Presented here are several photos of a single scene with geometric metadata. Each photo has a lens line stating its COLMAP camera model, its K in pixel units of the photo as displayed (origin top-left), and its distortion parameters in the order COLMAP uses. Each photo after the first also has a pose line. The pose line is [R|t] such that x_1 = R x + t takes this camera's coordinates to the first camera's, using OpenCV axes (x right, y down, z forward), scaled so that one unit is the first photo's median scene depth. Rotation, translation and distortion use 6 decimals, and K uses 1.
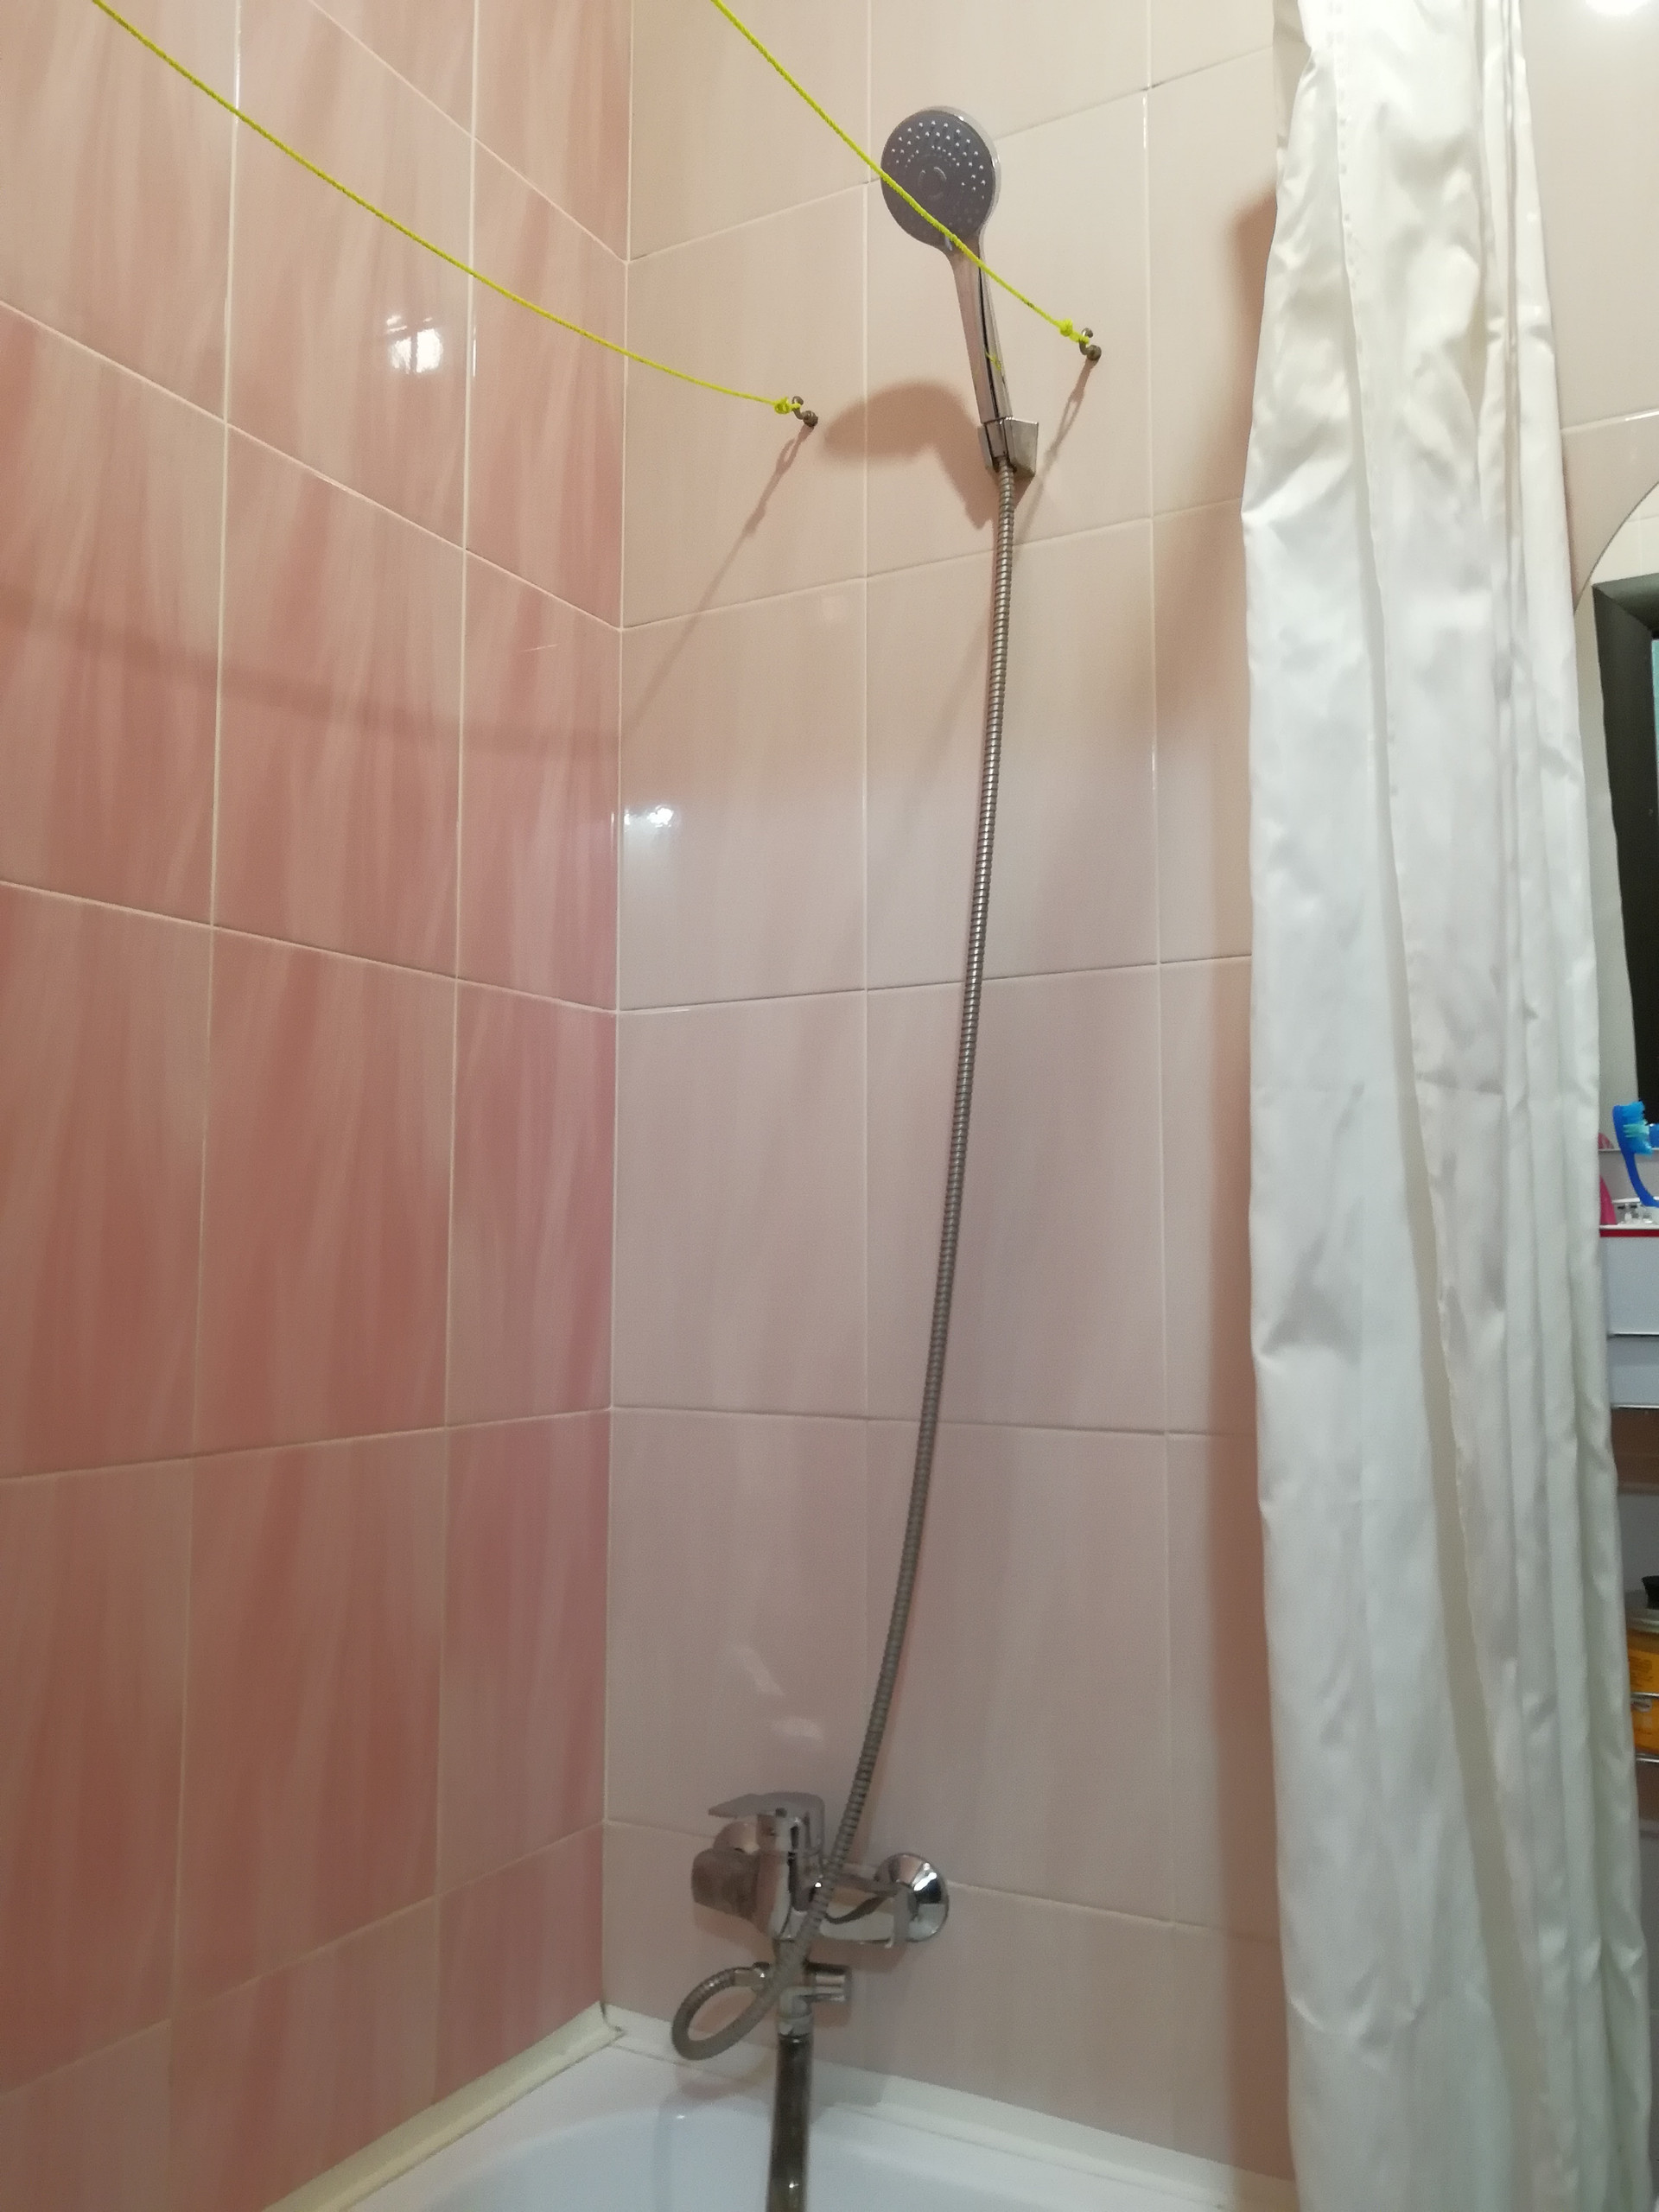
lens RADIAL K [[1801.7, 0, 817.9], [0, 1801.7, 1106.6], [0, 0, 1]] dist [-0.024540, 0.061563]
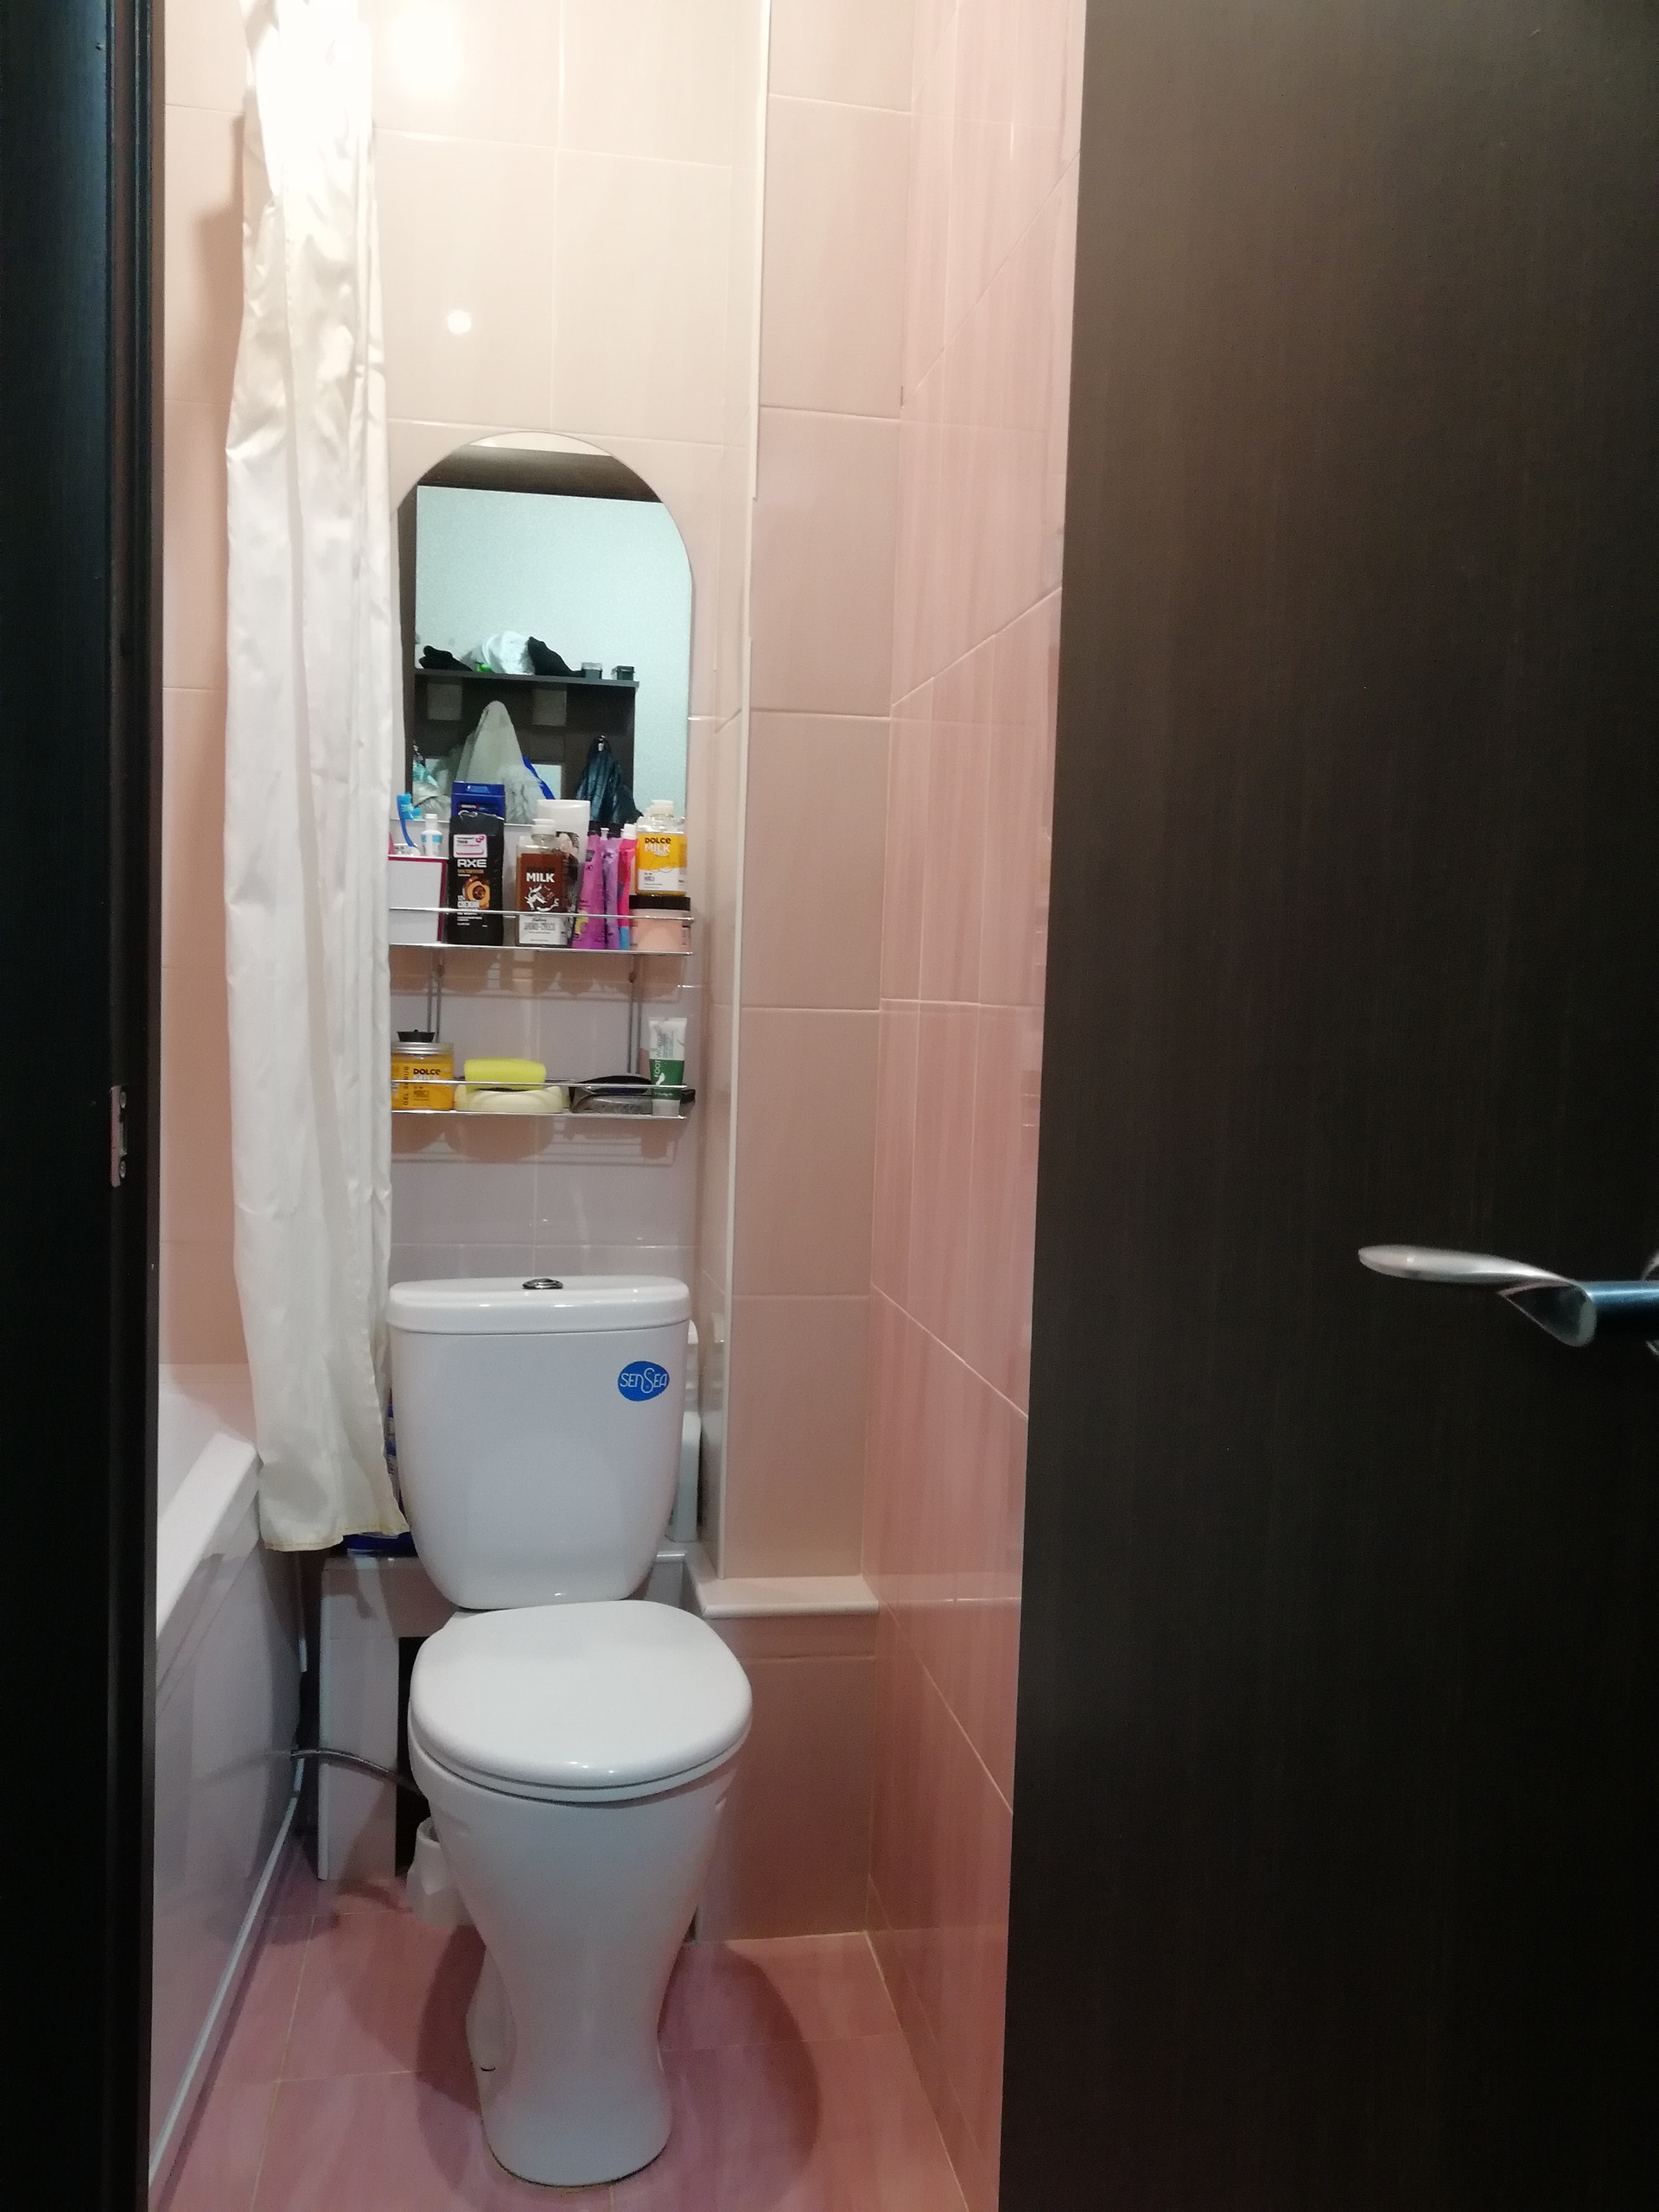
lens RADIAL K [[1775.0, 0, 817.6], [0, 1775.0, 1108.5], [0, 0, 1]] dist [-0.005014, 0.015462]
pose [[0.779670, -0.022072, 0.625802, -0.352600], [-0.085717, 0.986209, 0.141576, 0.019512], [-0.620296, -0.164024, 0.767026, -0.696844]]
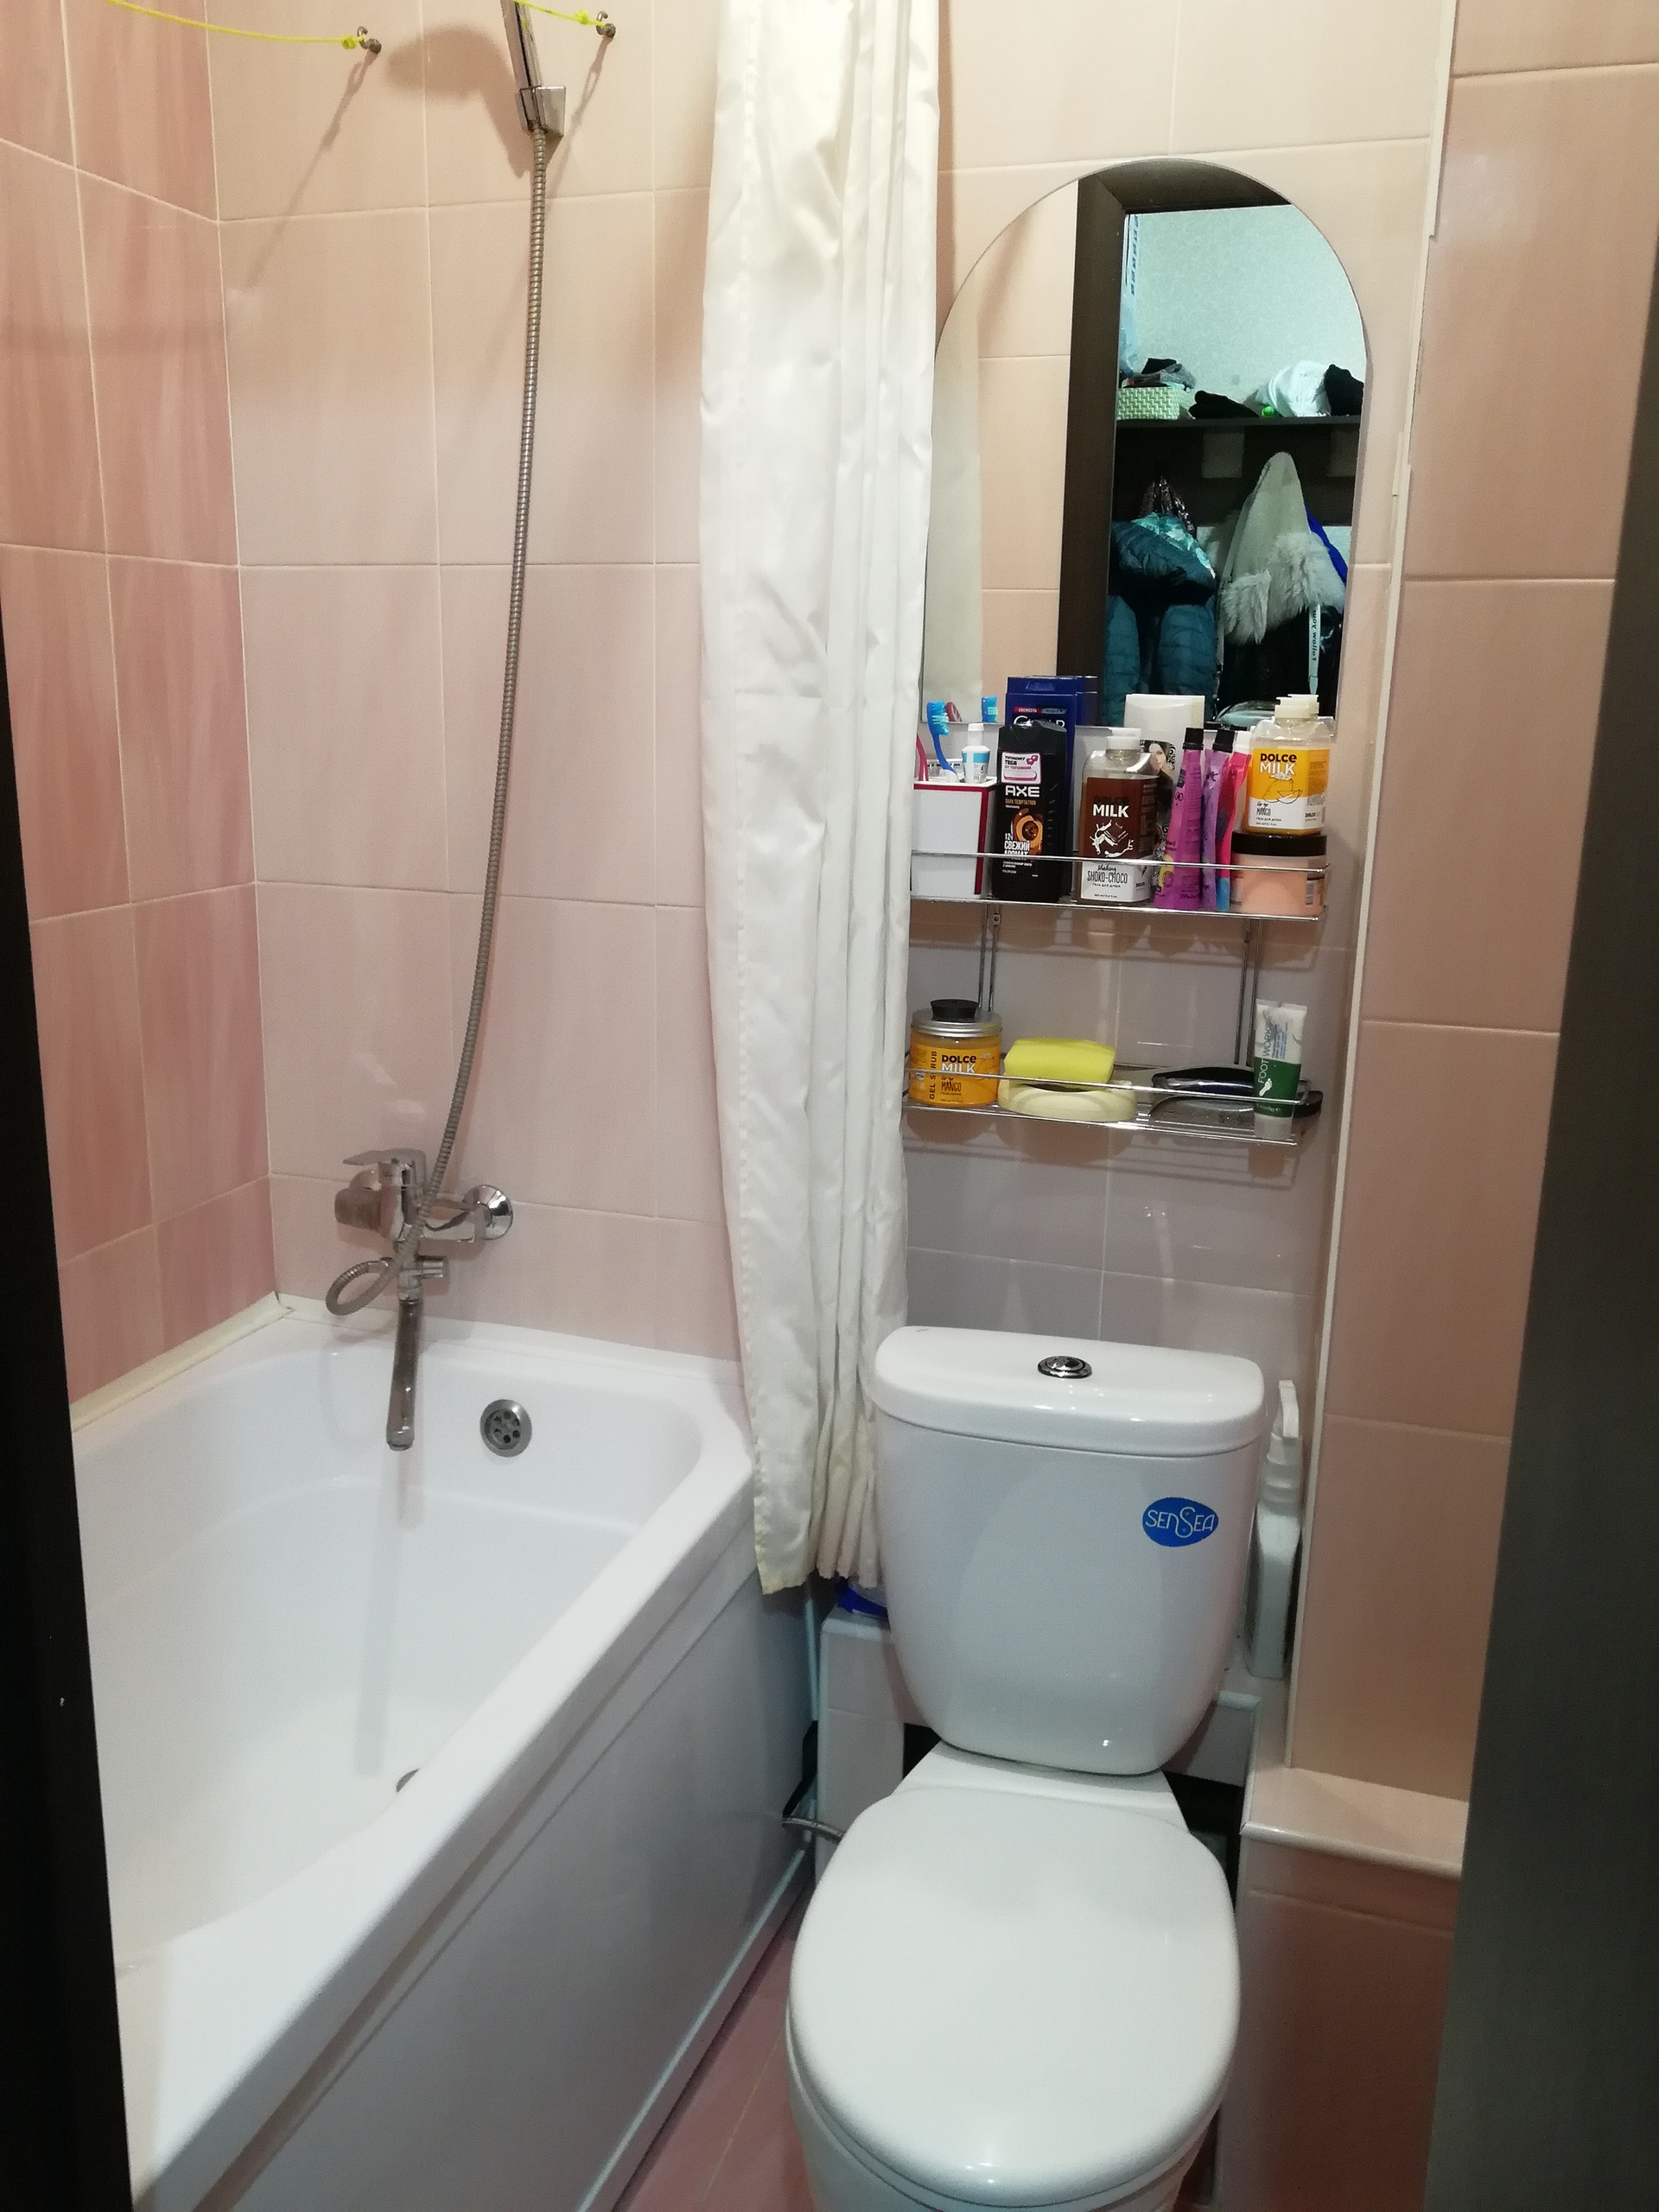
lens RADIAL K [[1801.7, 0, 817.9], [0, 1801.7, 1106.6], [0, 0, 1]] dist [-0.024540, 0.061563]
pose [[0.981516, -0.029392, 0.189111, 0.041909], [-0.033343, 0.946761, 0.320205, -0.130542], [-0.188455, -0.320591, 0.928281, -0.411785]]
